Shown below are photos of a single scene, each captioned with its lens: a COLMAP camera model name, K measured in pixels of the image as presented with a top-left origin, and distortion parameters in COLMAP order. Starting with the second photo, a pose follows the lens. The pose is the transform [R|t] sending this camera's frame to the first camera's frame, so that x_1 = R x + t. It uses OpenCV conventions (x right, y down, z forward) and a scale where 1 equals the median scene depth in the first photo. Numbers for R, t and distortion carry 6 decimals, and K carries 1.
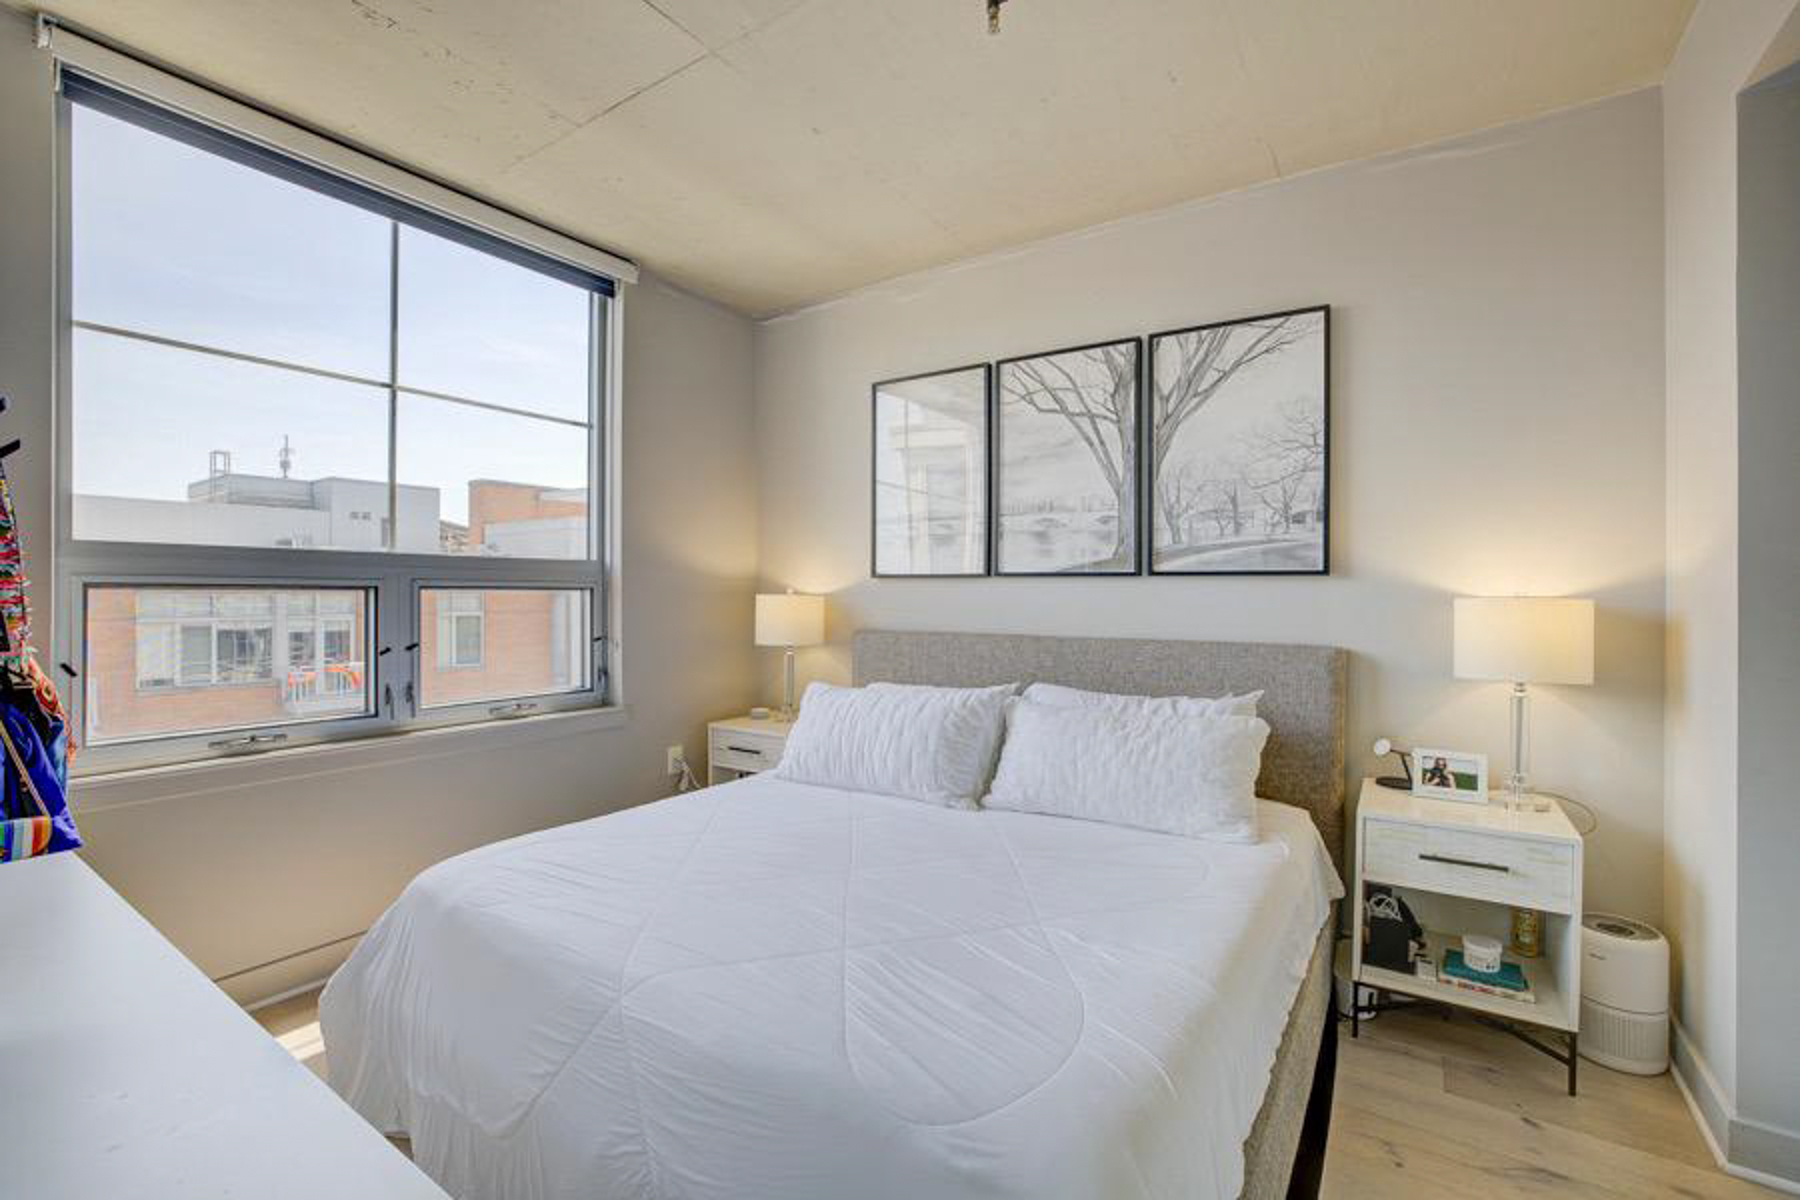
lens RADIAL K [[786.4, 0, 869.0], [0, 786.4, 606.9], [0, 0, 1]] dist [-0.022719, 0.008786]
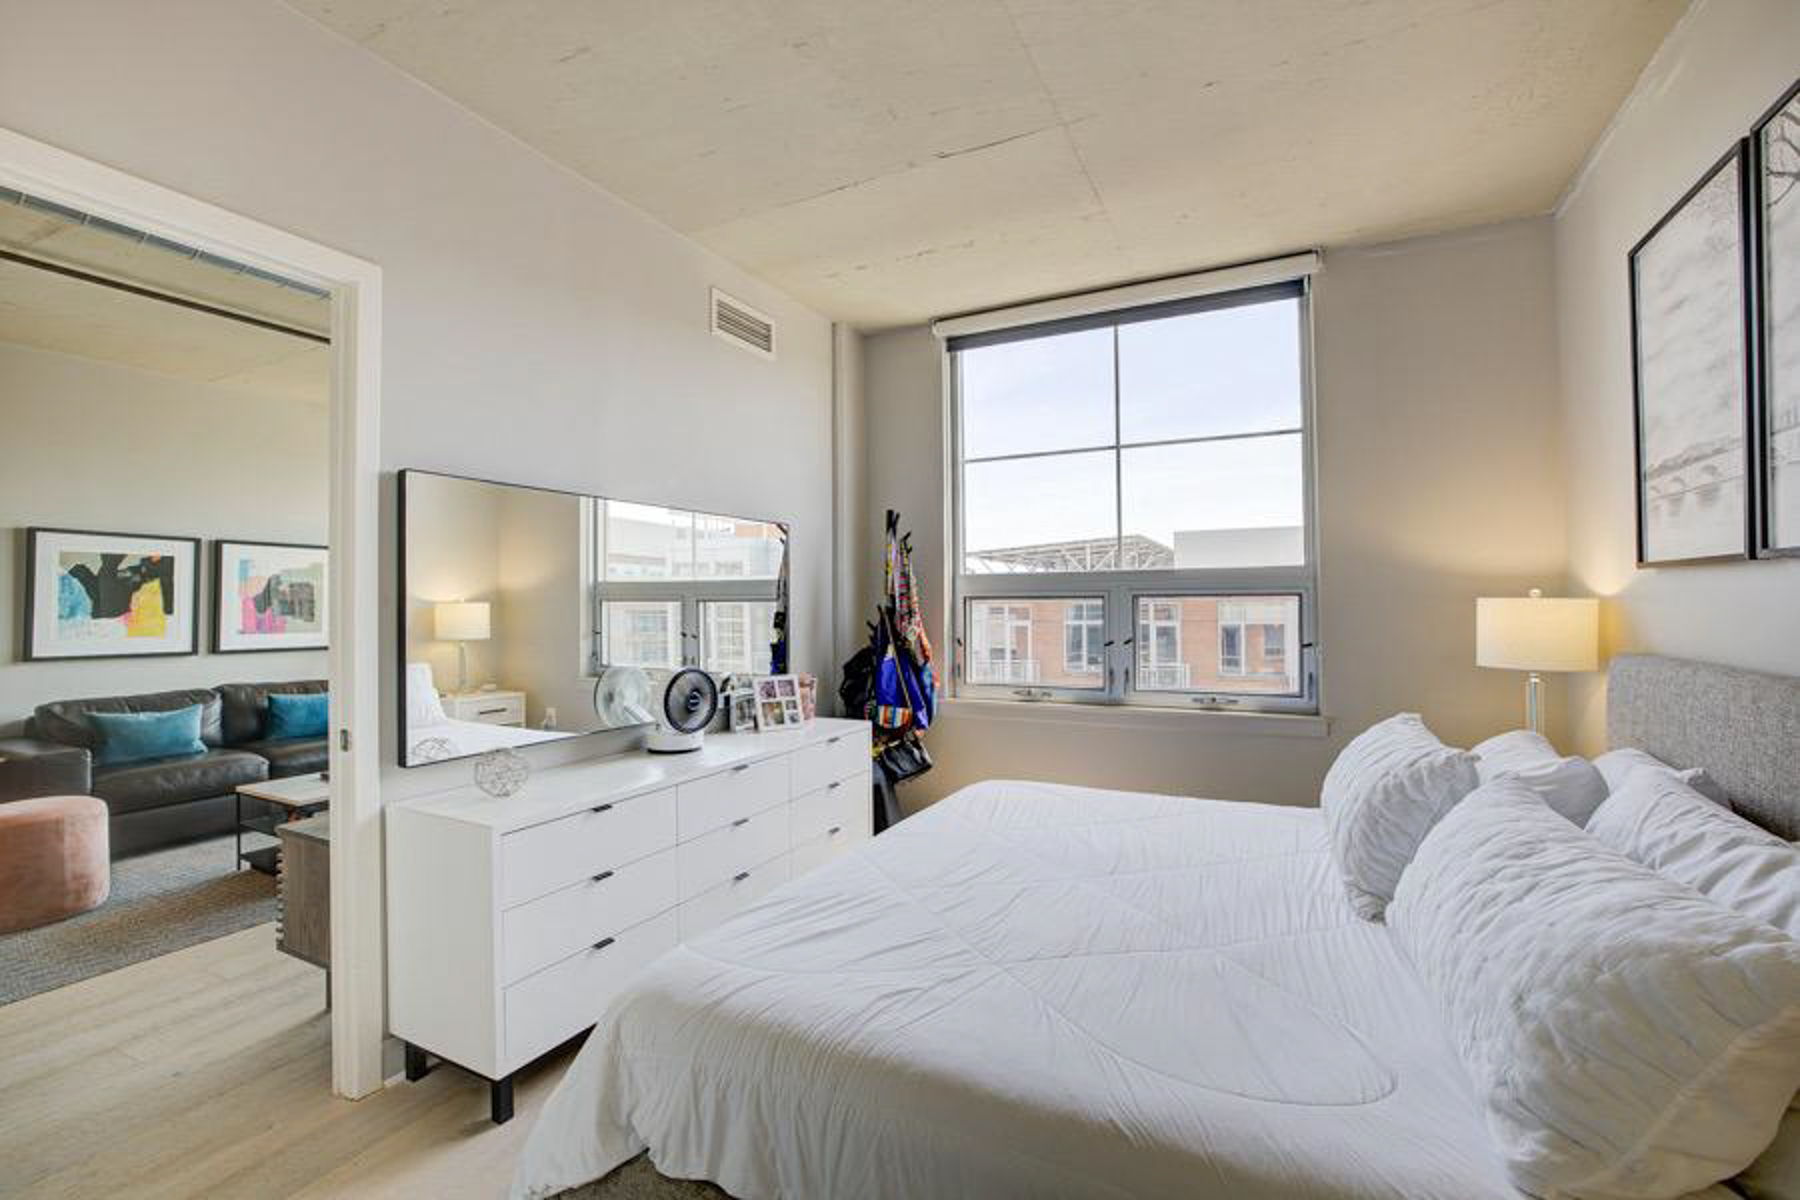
lens RADIAL K [[786.4, 0, 922.1], [0, 786.4, 595.1], [0, 0, 1]] dist [-0.022719, 0.008786]
pose [[0.137711, -0.012674, -0.990391, 0.510510], [-0.009690, 0.999853, -0.014142, -0.002799], [0.990425, 0.011544, 0.137568, 0.357320]]
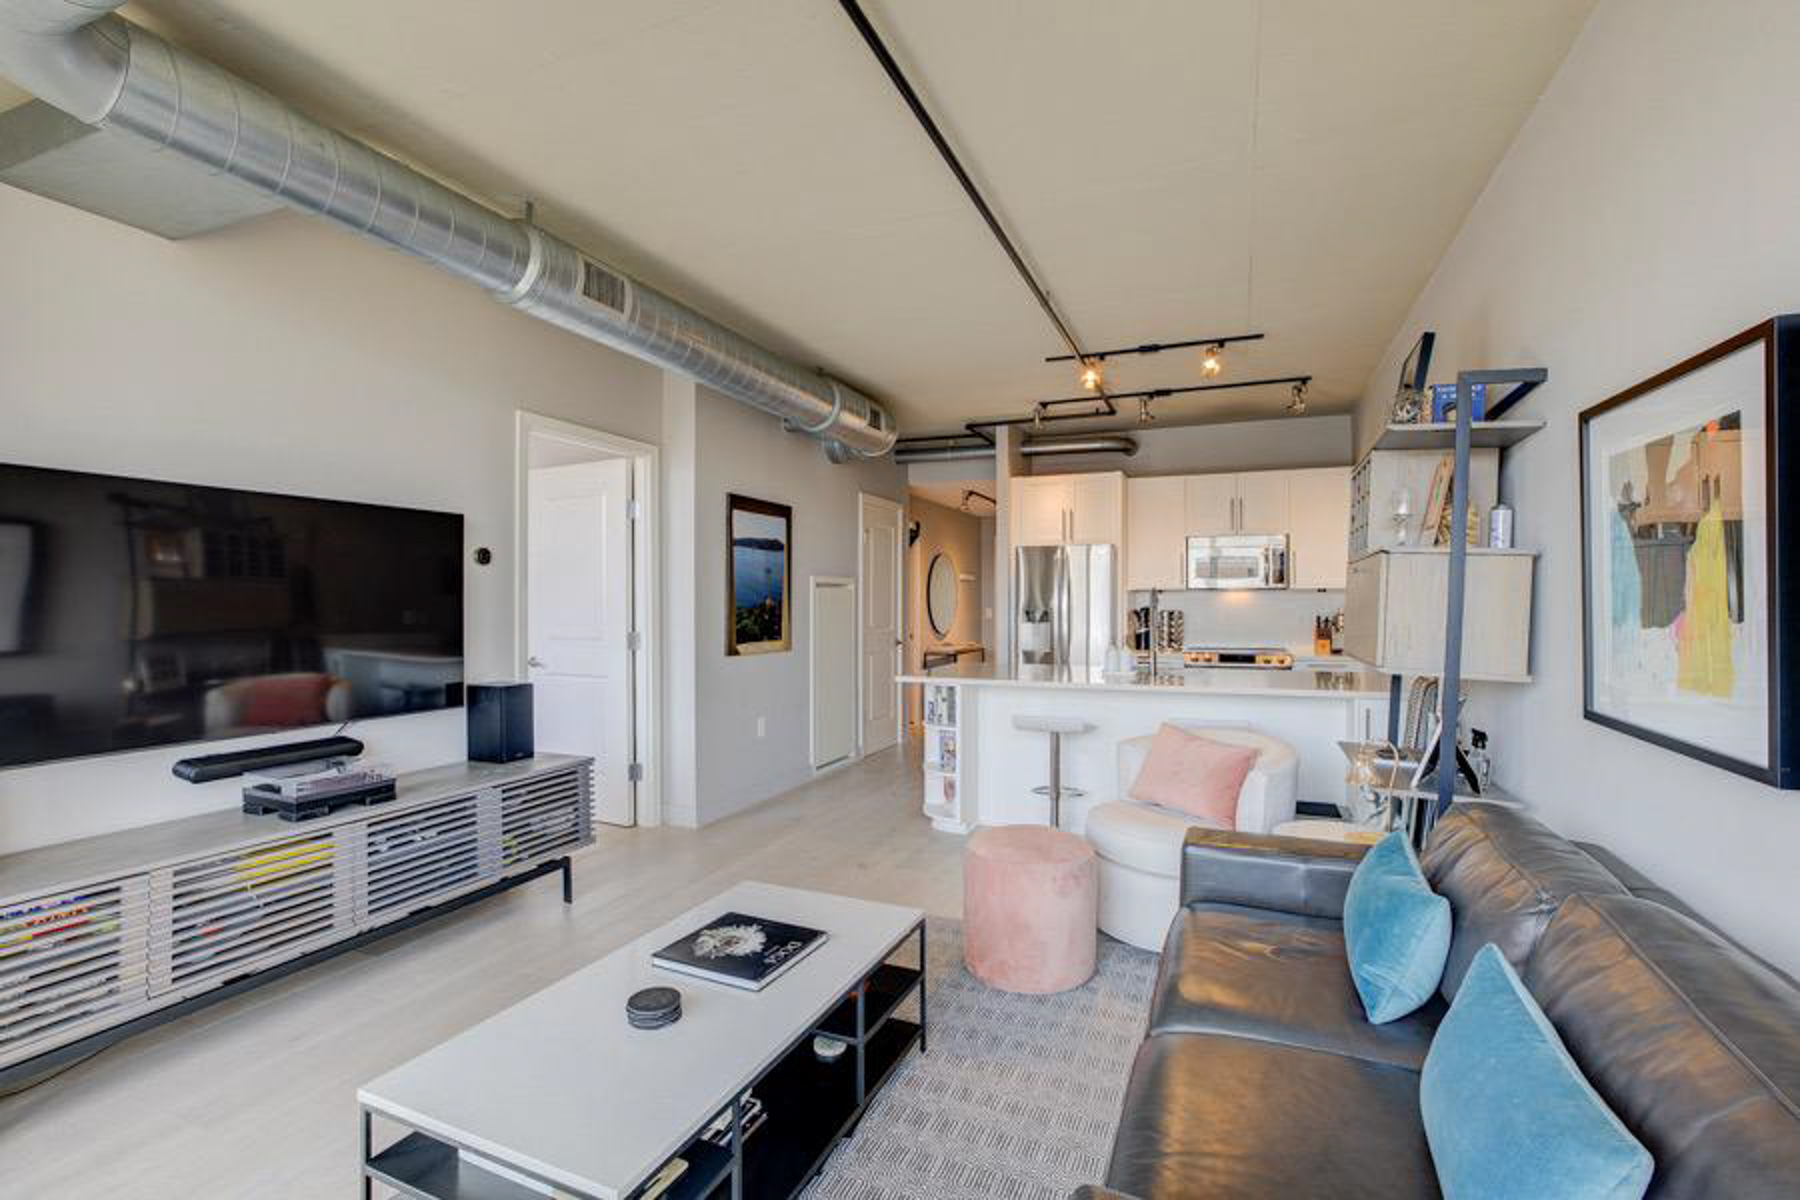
lens RADIAL K [[786.4, 0, 906.4], [0, 786.4, 613.6], [0, 0, 1]] dist [-0.022719, 0.008786]
pose [[-0.249251, -0.015149, 0.968320, -1.170340], [0.022281, 0.999523, 0.021373, 0.002958], [-0.968182, 0.026903, -0.248795, -0.225441]]
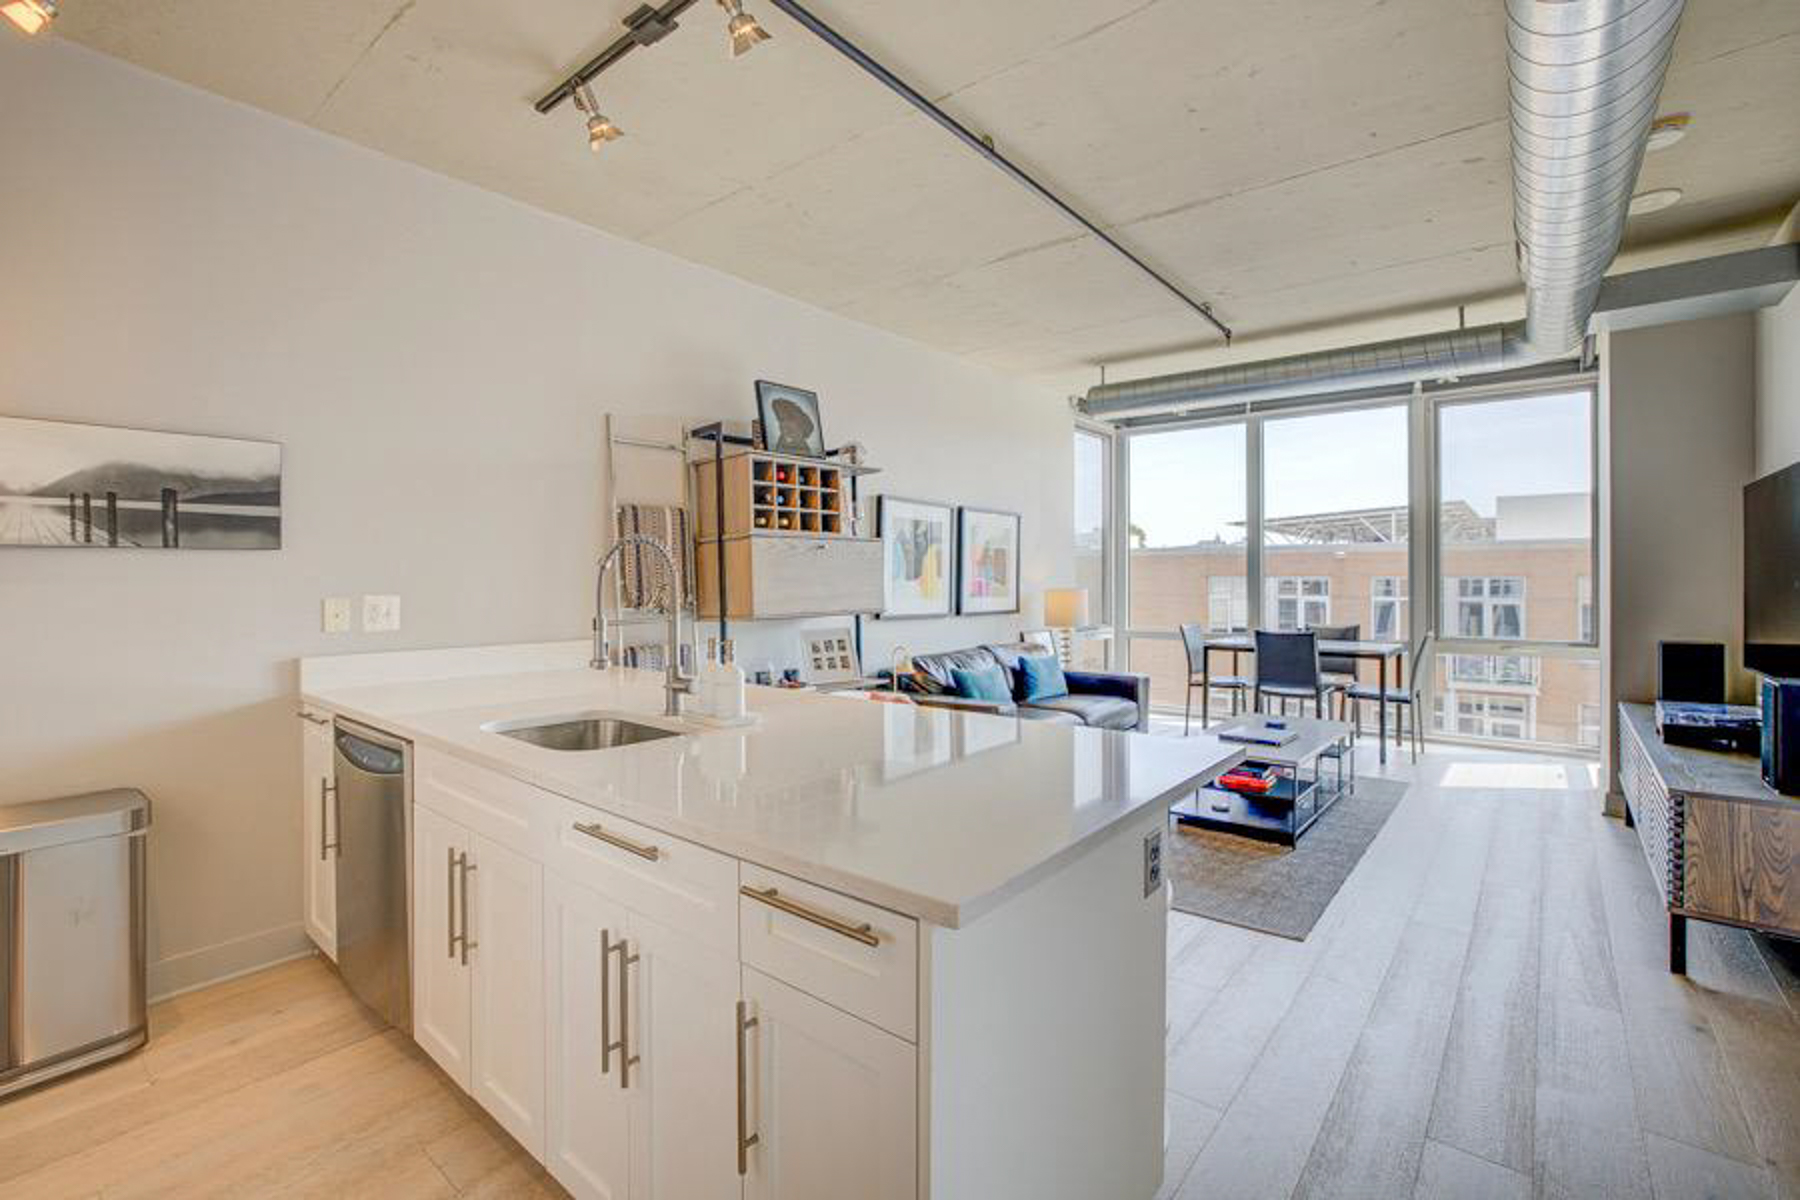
lens RADIAL K [[786.4, 0, 891.4], [0, 786.4, 584.0], [0, 0, 1]] dist [-0.022719, 0.008786]
pose [[-0.064180, 0.008006, -0.997906, 0.455219], [-0.019835, 0.999760, 0.009297, 0.023759], [0.997741, 0.020391, -0.064006, -0.688922]]
